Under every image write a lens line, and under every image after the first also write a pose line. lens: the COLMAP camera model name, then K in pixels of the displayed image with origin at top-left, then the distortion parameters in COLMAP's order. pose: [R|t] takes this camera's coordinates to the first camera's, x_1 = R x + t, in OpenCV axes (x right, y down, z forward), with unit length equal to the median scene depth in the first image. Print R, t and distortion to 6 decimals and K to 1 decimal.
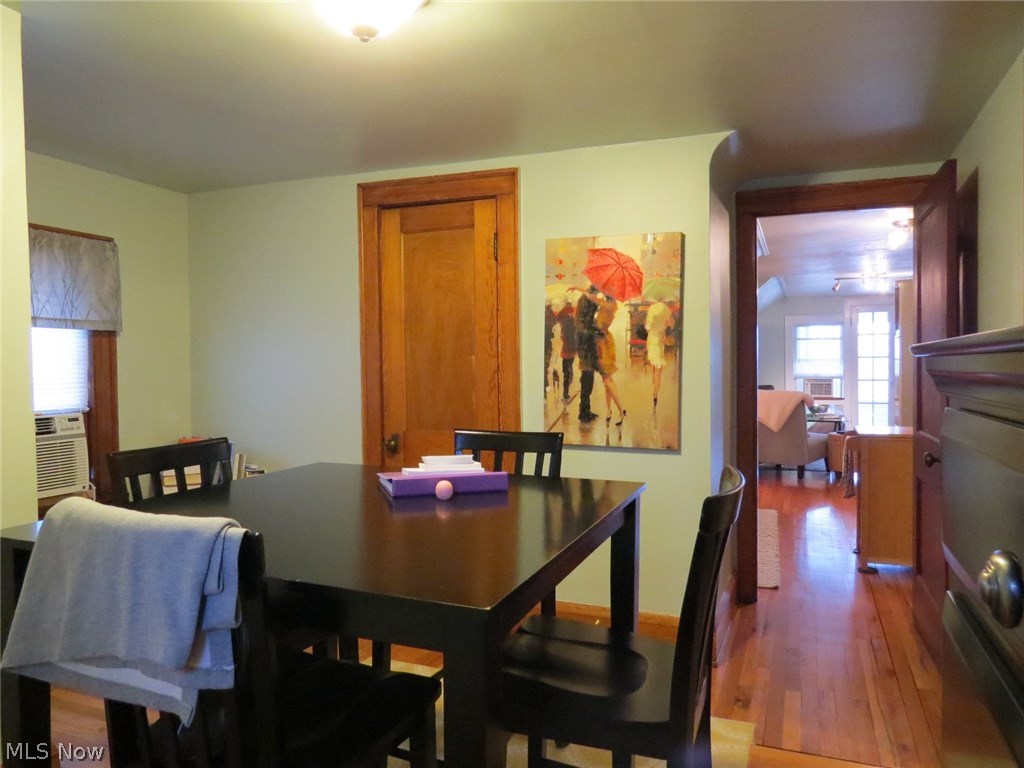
lens RADIAL K [[731.7, 0, 512.0], [0, 731.7, 384.0], [0, 0, 1]] dist [-0.004230, -0.000817]
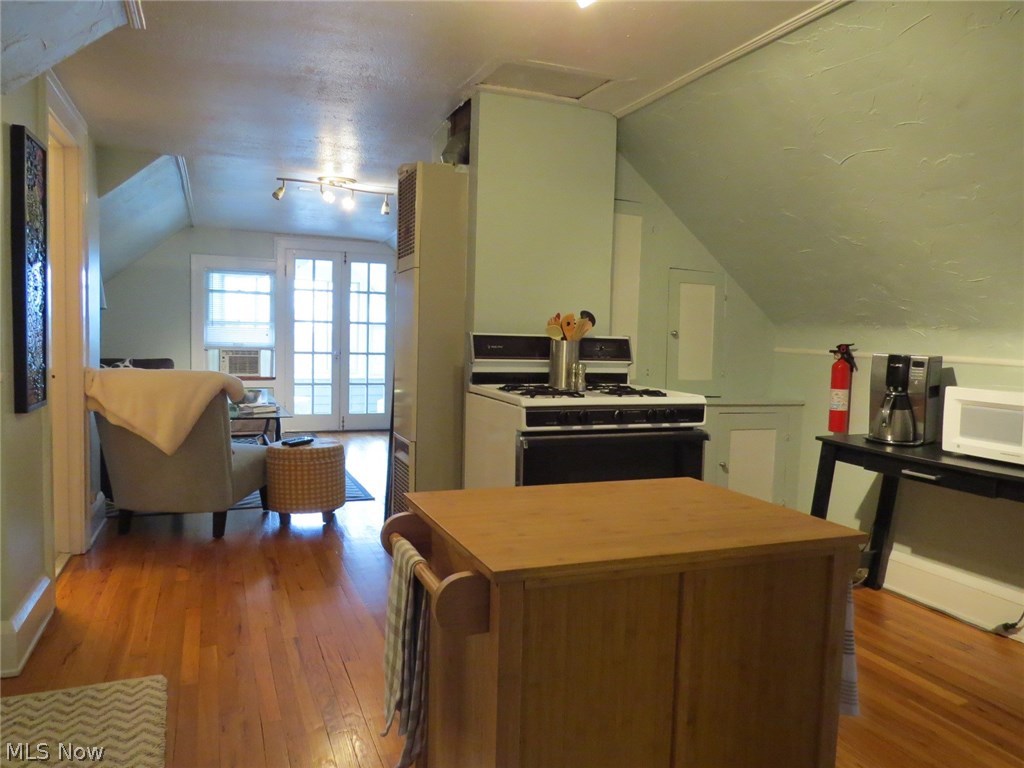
lens RADIAL K [[731.7, 0, 512.0], [0, 731.7, 384.0], [0, 0, 1]] dist [-0.004230, -0.000817]
pose [[0.719901, -0.015112, 0.693912, 0.123987], [-0.011653, 0.999359, 0.033853, -0.001429], [-0.693979, -0.032457, 0.719263, 0.324349]]
